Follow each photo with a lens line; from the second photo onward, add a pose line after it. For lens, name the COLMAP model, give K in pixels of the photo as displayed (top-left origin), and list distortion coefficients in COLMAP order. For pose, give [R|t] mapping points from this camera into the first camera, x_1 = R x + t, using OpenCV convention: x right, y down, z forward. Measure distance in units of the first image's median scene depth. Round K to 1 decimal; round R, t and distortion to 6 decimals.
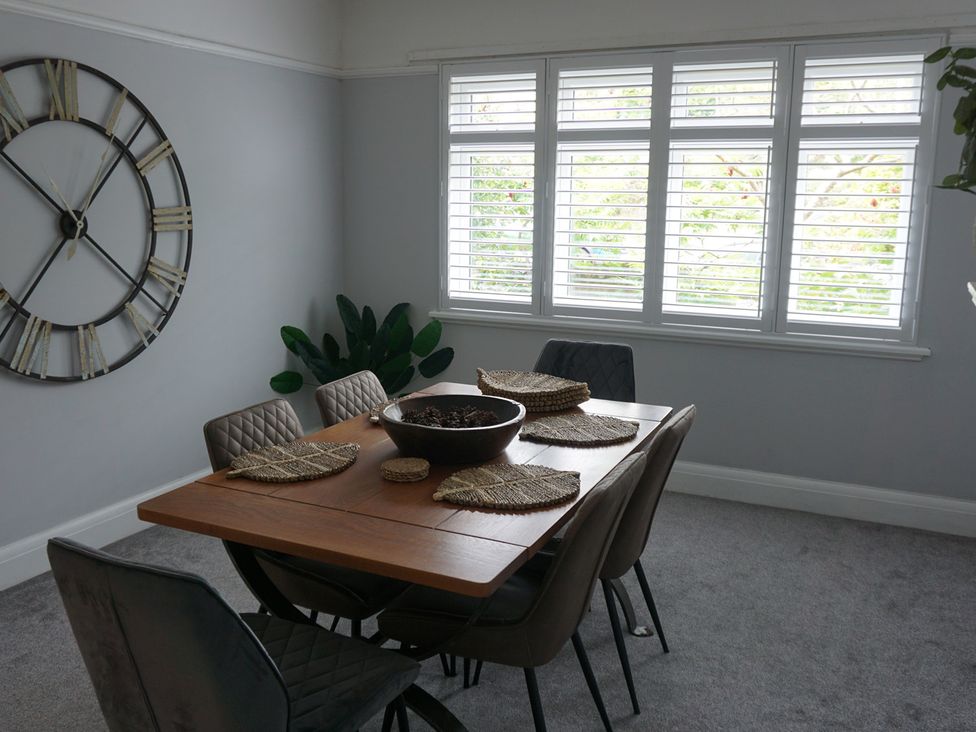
lens RADIAL K [[857.3, 0, 488.0], [0, 857.3, 366.0], [0, 0, 1]] dist [0.010091, -0.114910]
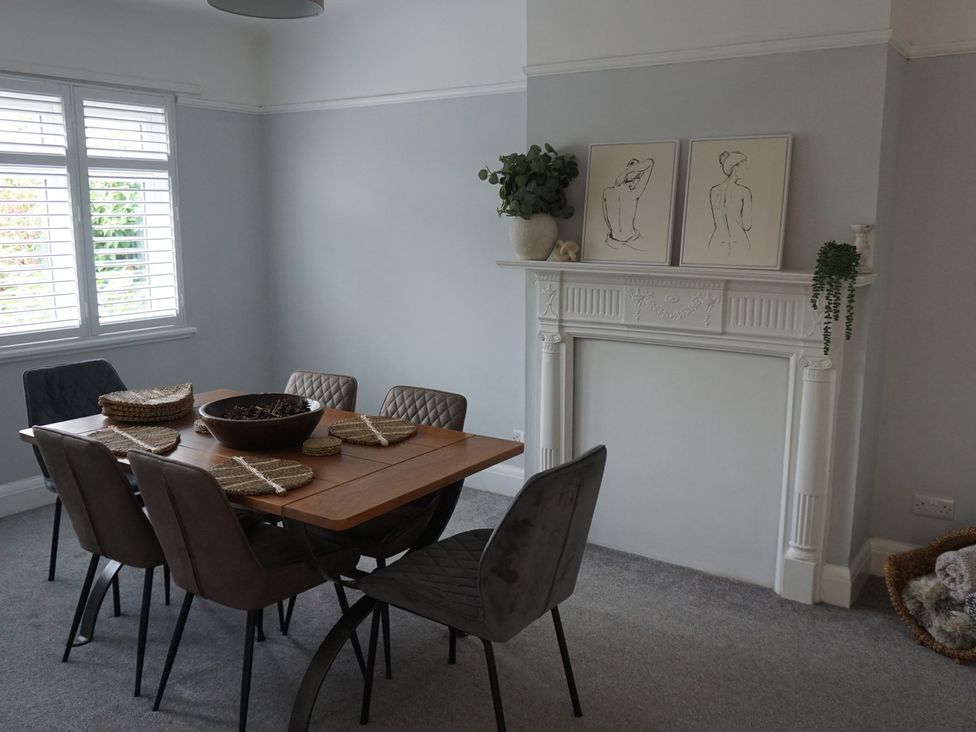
lens RADIAL K [[842.6, 0, 488.0], [0, 842.6, 366.0], [0, 0, 1]] dist [-0.064923, 0.007297]
pose [[0.135914, -0.180590, 0.974123, -0.804212], [0.189910, 0.969762, 0.153284, -0.083958], [-0.972348, 0.164163, 0.166100, 0.376891]]
